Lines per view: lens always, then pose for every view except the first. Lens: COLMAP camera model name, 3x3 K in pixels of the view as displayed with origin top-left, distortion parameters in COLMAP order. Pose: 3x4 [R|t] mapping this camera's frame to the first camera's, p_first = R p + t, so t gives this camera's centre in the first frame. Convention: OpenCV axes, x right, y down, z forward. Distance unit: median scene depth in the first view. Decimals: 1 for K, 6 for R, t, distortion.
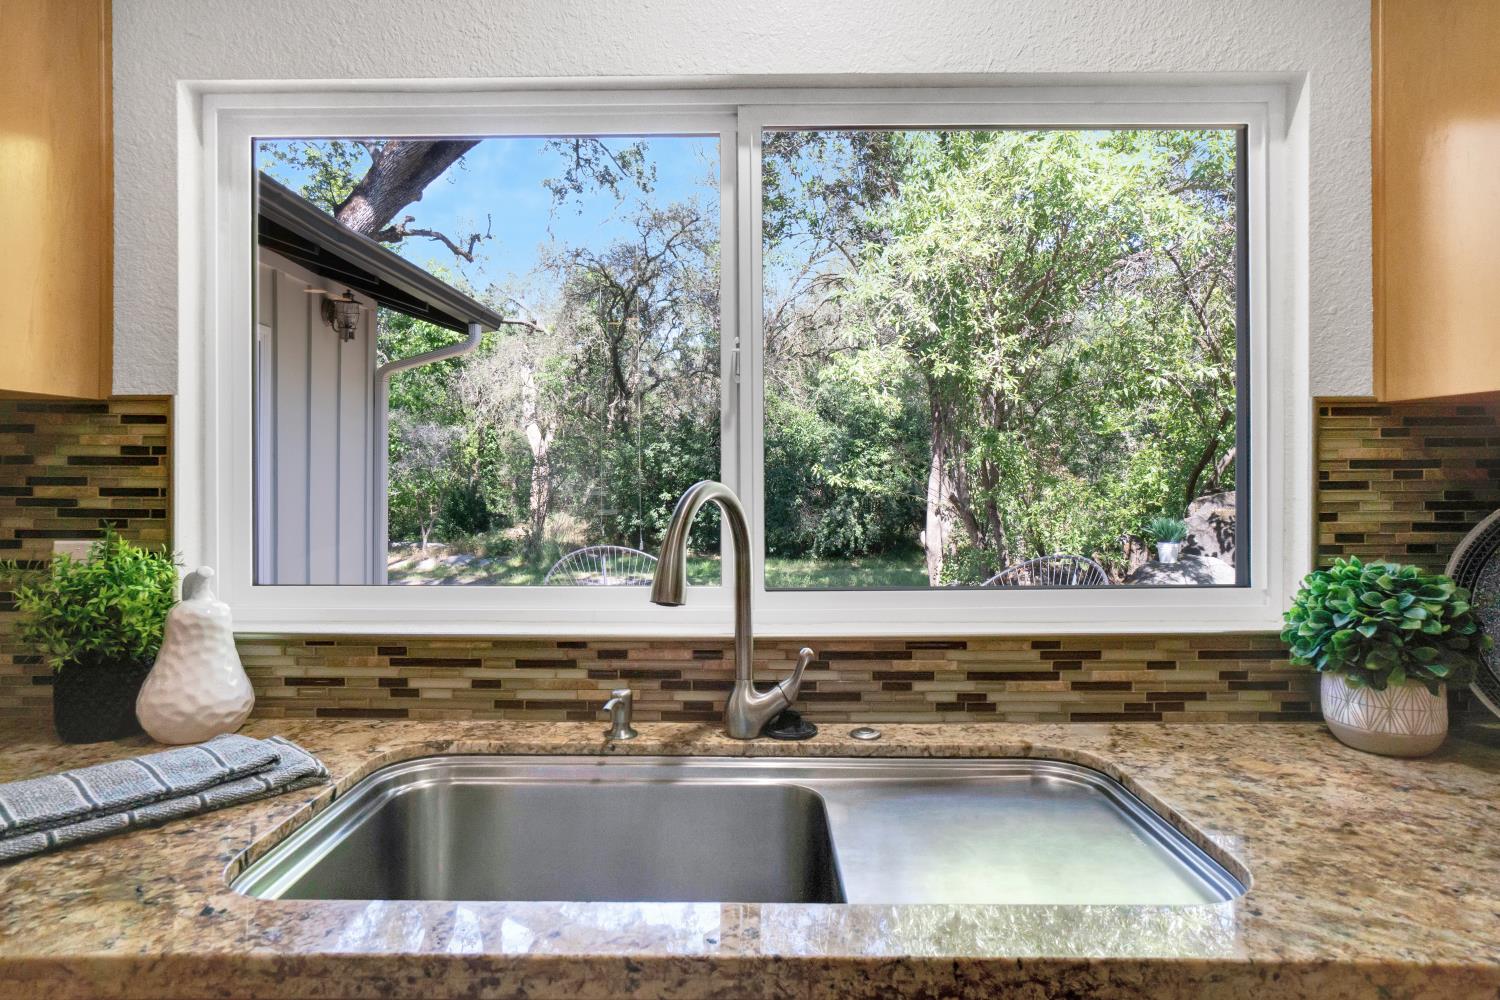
lens RADIAL K [[852.4, 0, 776.5], [0, 852.4, 483.3], [0, 0, 1]] dist [-0.017959, 0.002978]
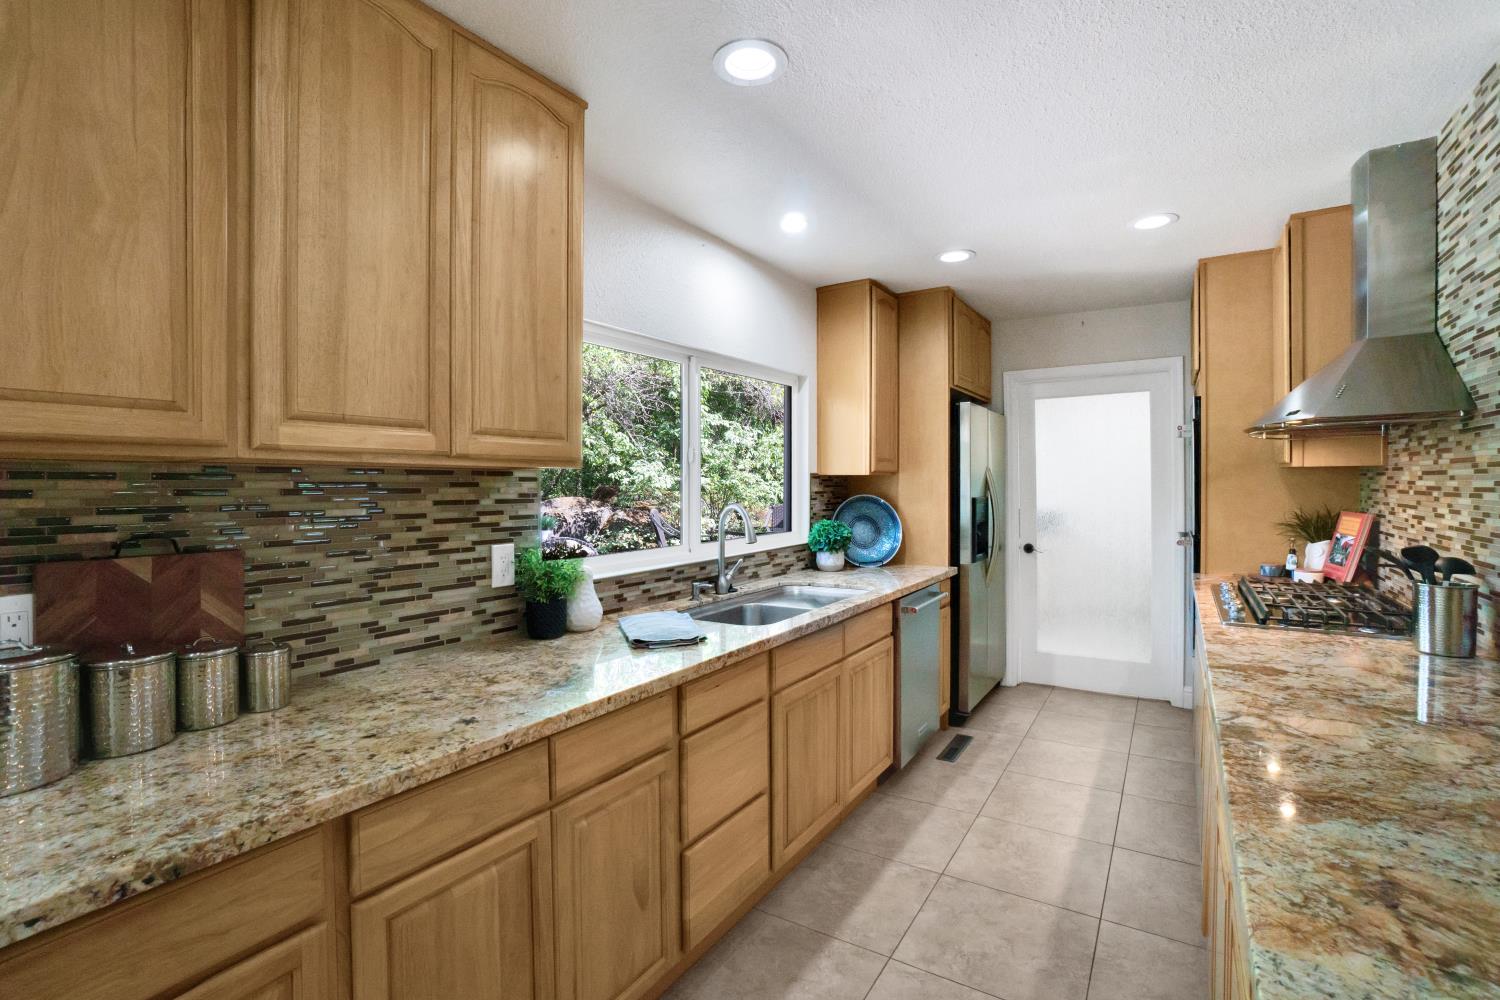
lens RADIAL K [[690.7, 0, 728.9], [0, 690.7, 494.1], [0, 0, 1]] dist [-0.051258, 0.014881]
pose [[0.554261, -0.017621, 0.832156, -1.829513], [0.012052, 0.999841, 0.013144, -0.057919], [-0.832255, 0.002744, 0.554386, -0.265411]]
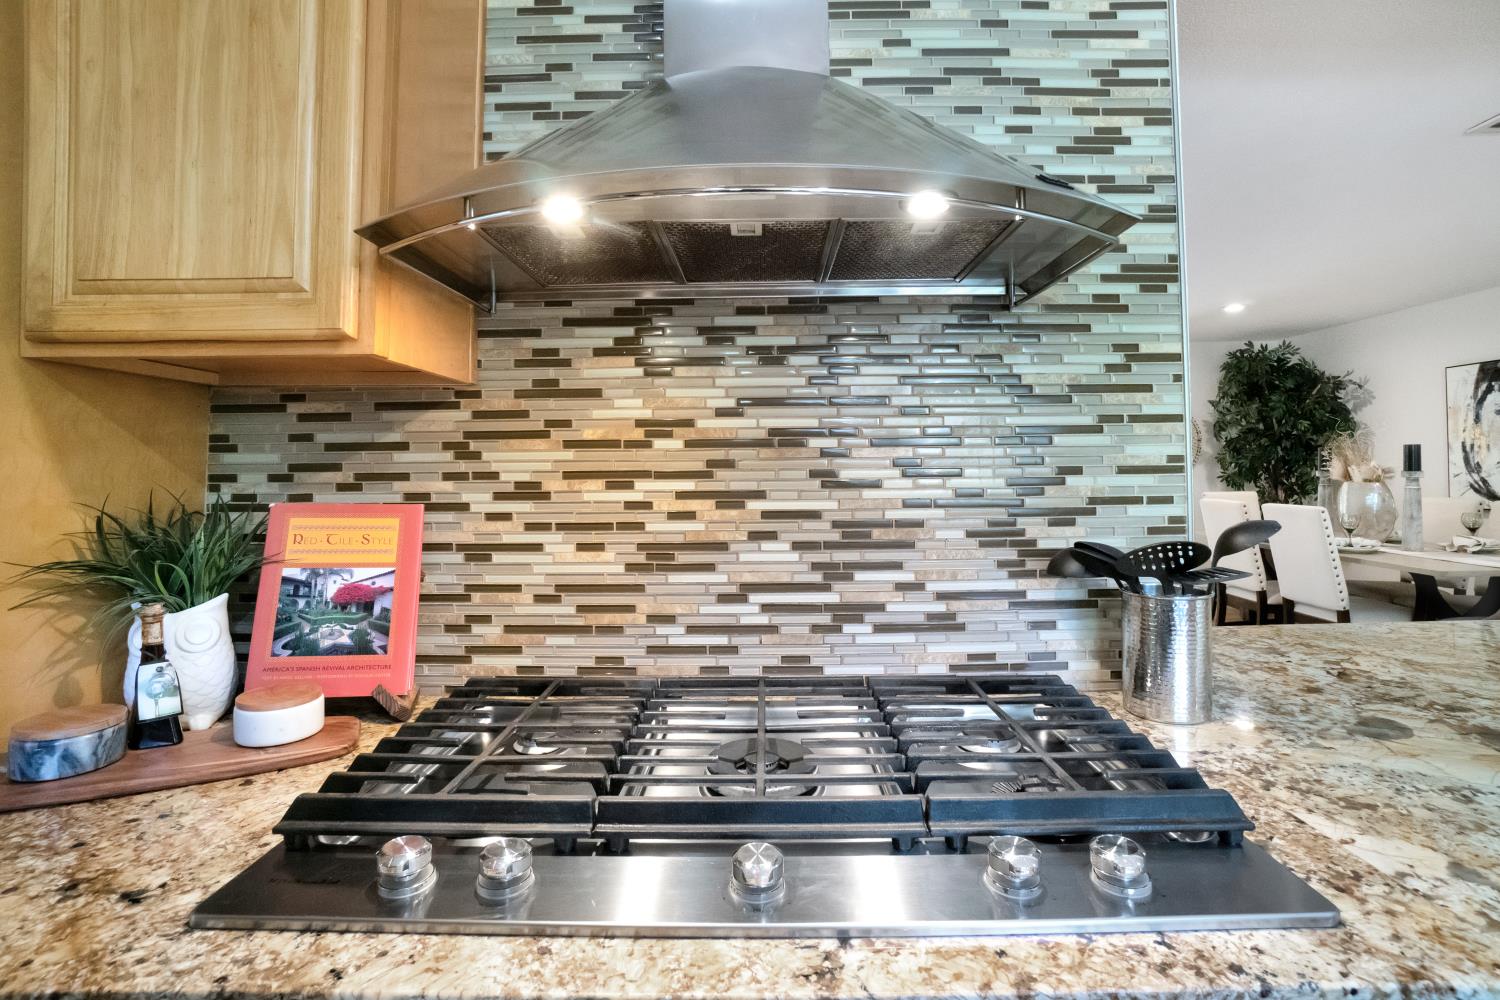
lens RADIAL K [[661.8, 0, 748.6], [0, 661.8, 476.6], [0, 0, 1]] dist [-0.034175, 0.000750]
pose [[-0.999882, 0.009029, 0.012461, 0.438219], [0.008838, 0.999843, -0.015327, 0.032709], [-0.012597, -0.015215, -0.999805, 0.008784]]
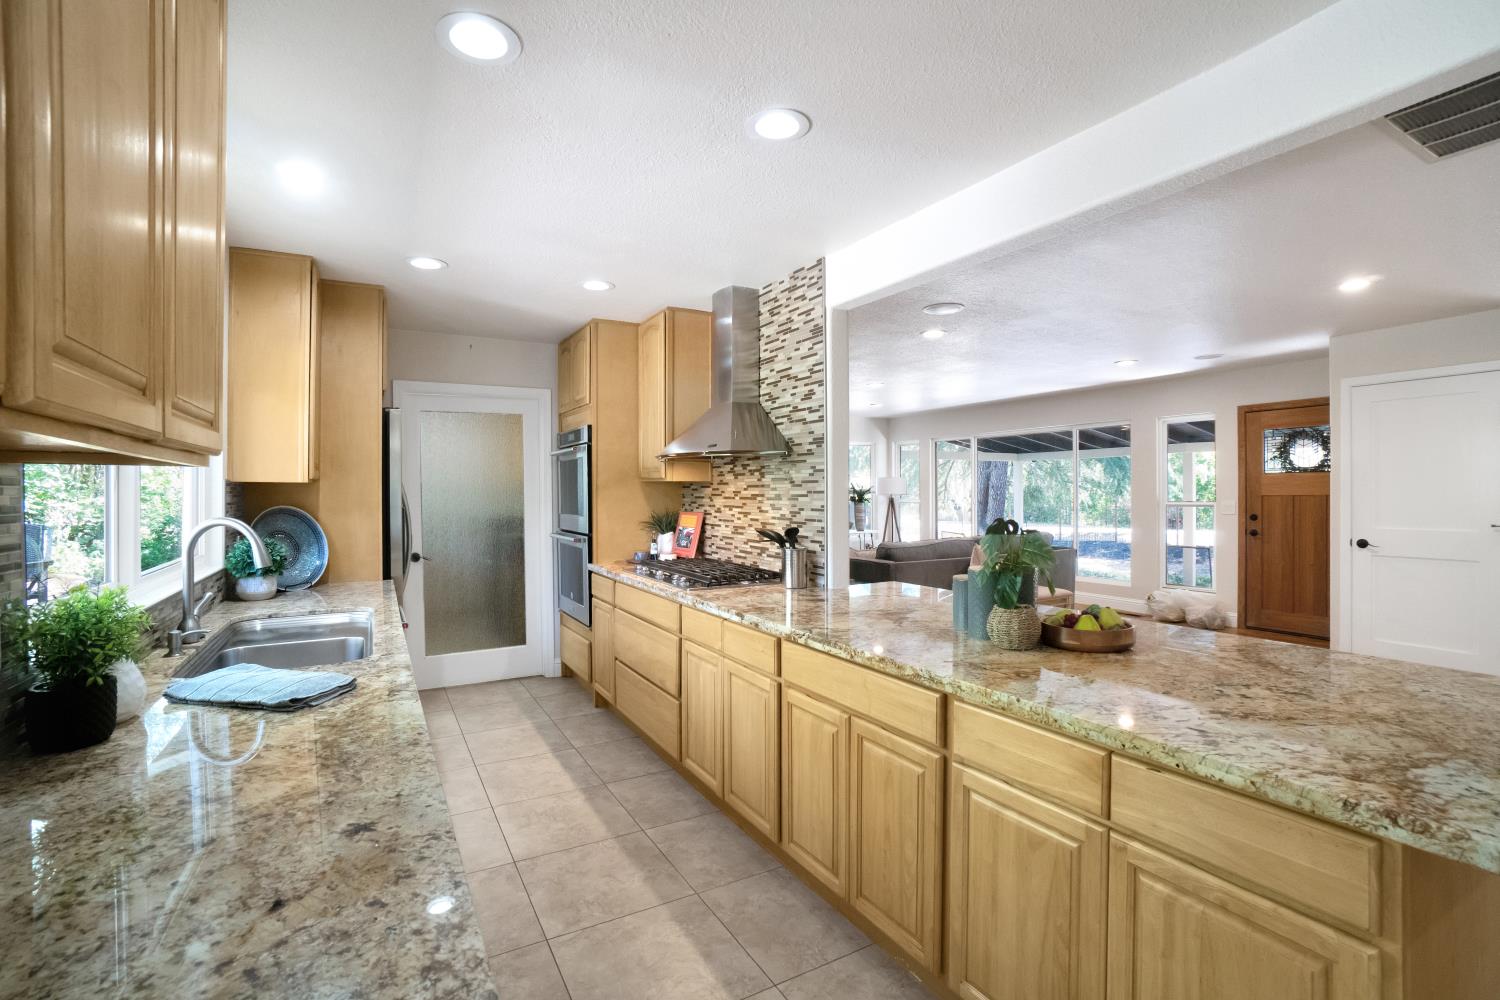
lens RADIAL K [[690.7, 0, 750.5], [0, 690.7, 494.0], [0, 0, 1]] dist [-0.051258, 0.014881]
pose [[-0.484424, -0.003533, 0.874826, -2.000832], [0.007722, 0.999936, 0.008314, -0.059399], [-0.874799, 0.010783, -0.484366, 0.571082]]
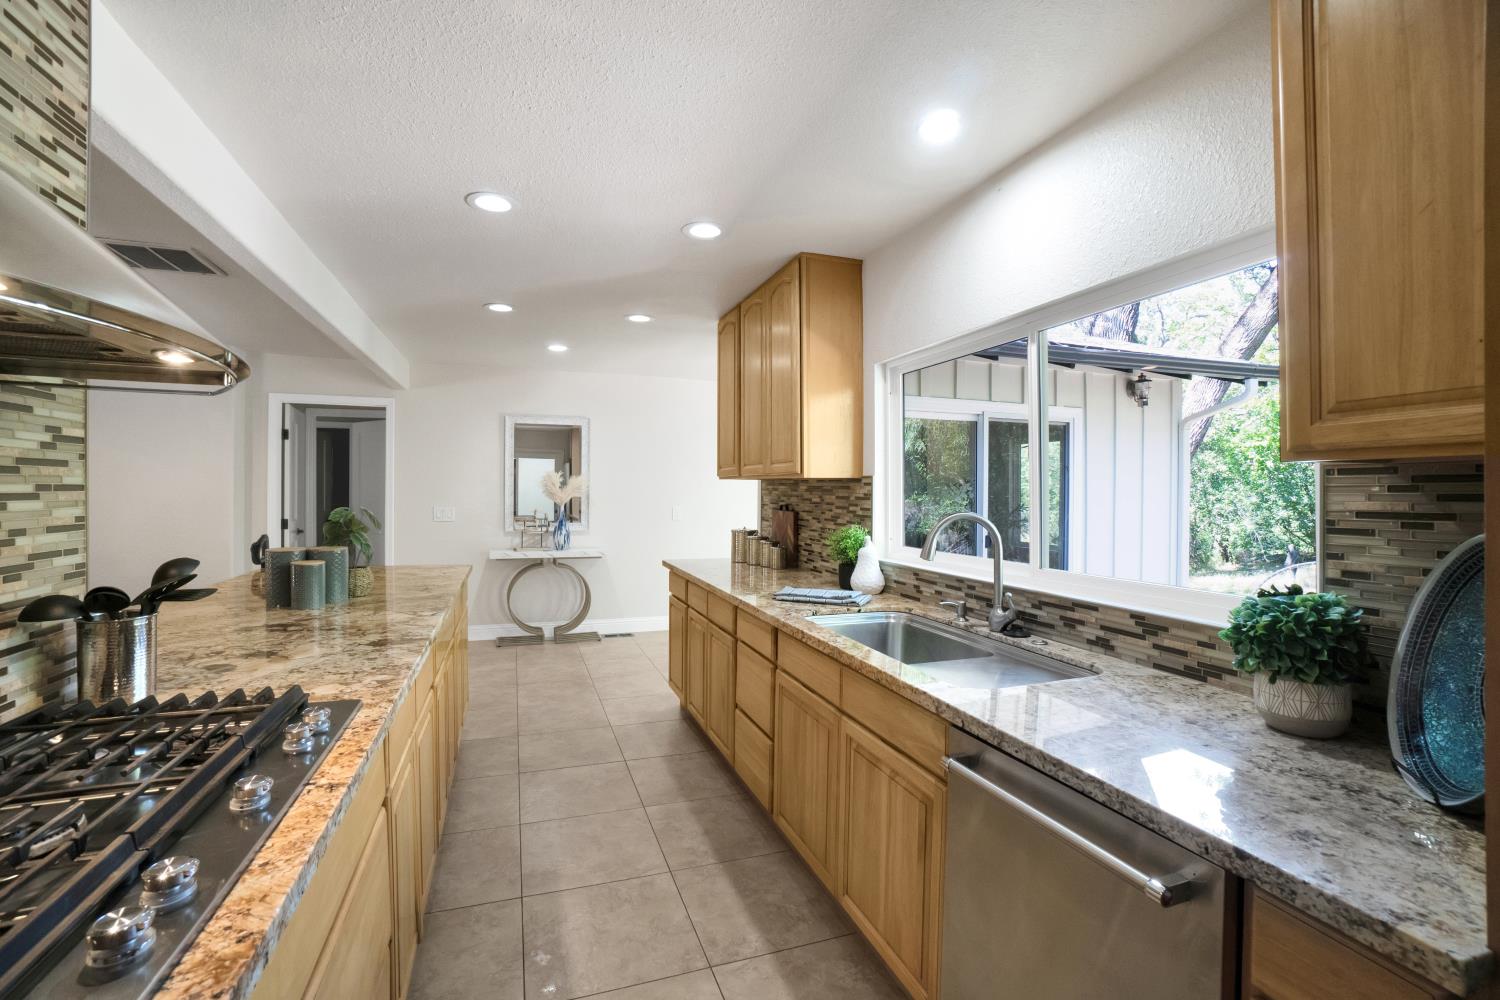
lens RADIAL K [[668.1, 0, 751.1], [0, 668.1, 500.9], [0, 0, 1]] dist [0.006271, 0.003081]
pose [[0.338531, 0.016334, -0.940813, 1.277308], [-0.008558, 0.999861, 0.014280, -0.048373], [0.940916, 0.003217, 0.338624, -0.150601]]
